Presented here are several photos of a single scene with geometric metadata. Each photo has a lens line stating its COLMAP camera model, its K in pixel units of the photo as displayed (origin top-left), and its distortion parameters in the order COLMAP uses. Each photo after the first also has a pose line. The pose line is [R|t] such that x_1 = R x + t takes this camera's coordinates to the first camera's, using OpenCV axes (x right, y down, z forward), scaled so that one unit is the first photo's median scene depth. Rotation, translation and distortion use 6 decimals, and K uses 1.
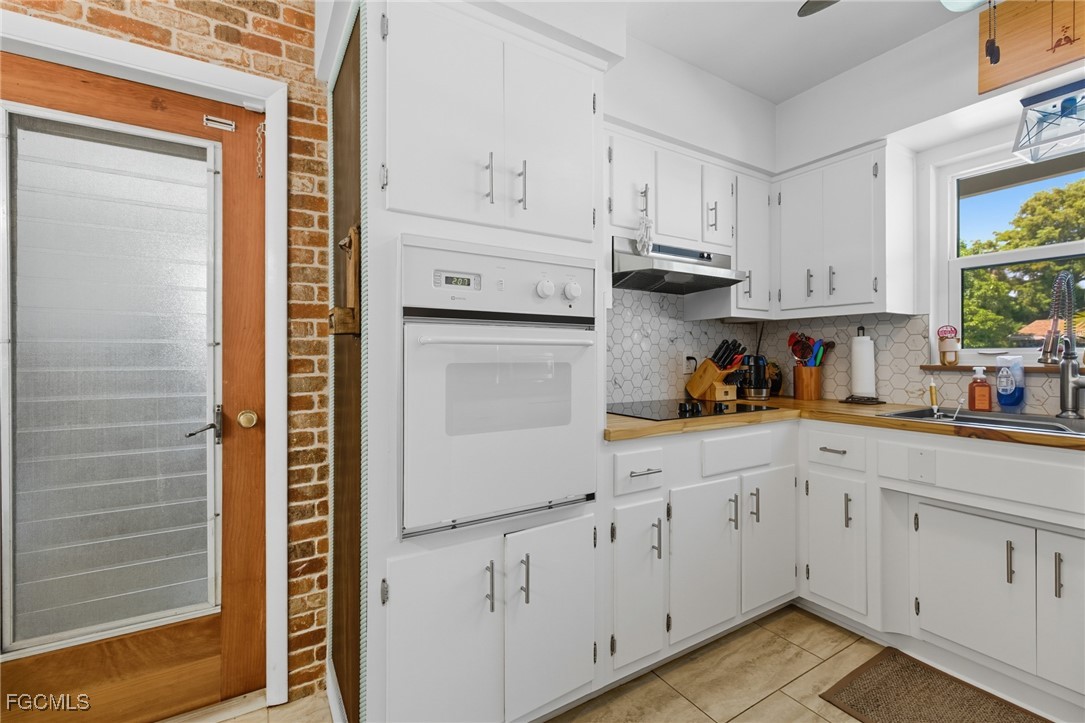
lens RADIAL K [[458.7, 0, 537.8], [0, 458.7, 353.6], [0, 0, 1]] dist [0.003824, 0.000277]
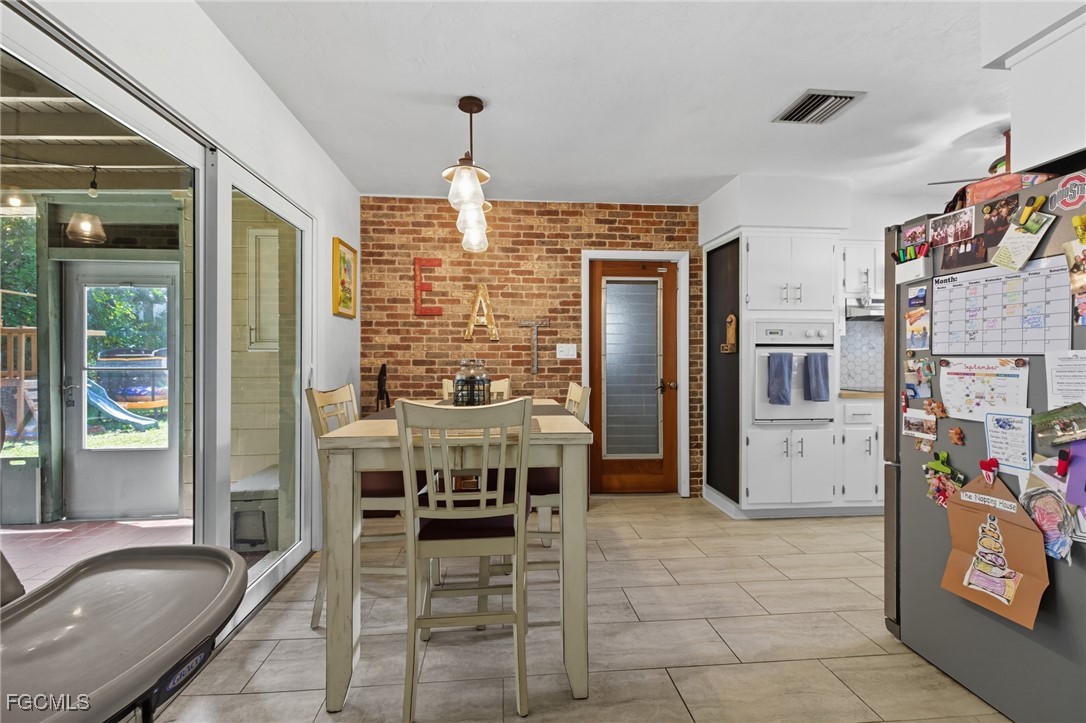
lens RADIAL K [[457.3, 0, 543.0], [0, 457.3, 361.5], [0, 0, 1]] dist [0.012795, 0.000001]
pose [[0.899435, 0.000924, -0.437053, -0.133108], [0.002752, 0.999966, 0.007778, -0.007300], [0.437045, -0.008198, 0.899402, -1.267438]]
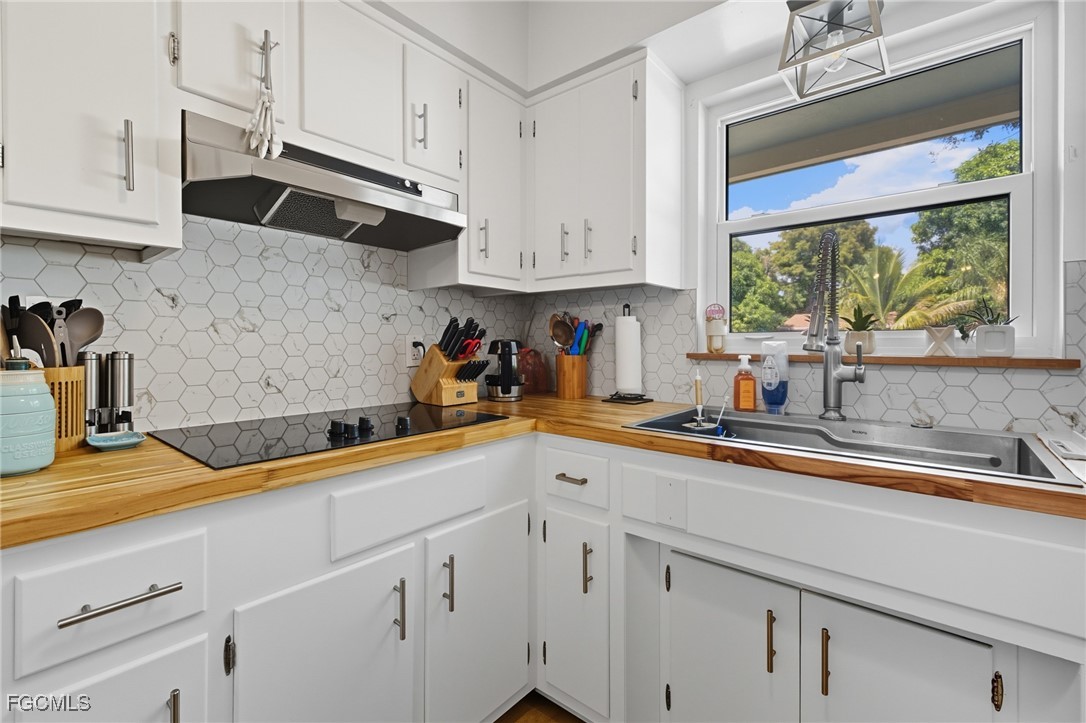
lens RADIAL K [[471.1, 0, 538.4], [0, 471.1, 343.5], [0, 0, 1]] dist [0.003855, 0.000433]
pose [[0.947246, 0.000636, 0.320506, 0.363828], [-0.002903, 0.999974, 0.006594, 0.004824], [-0.320493, -0.007177, 0.947224, 0.346382]]
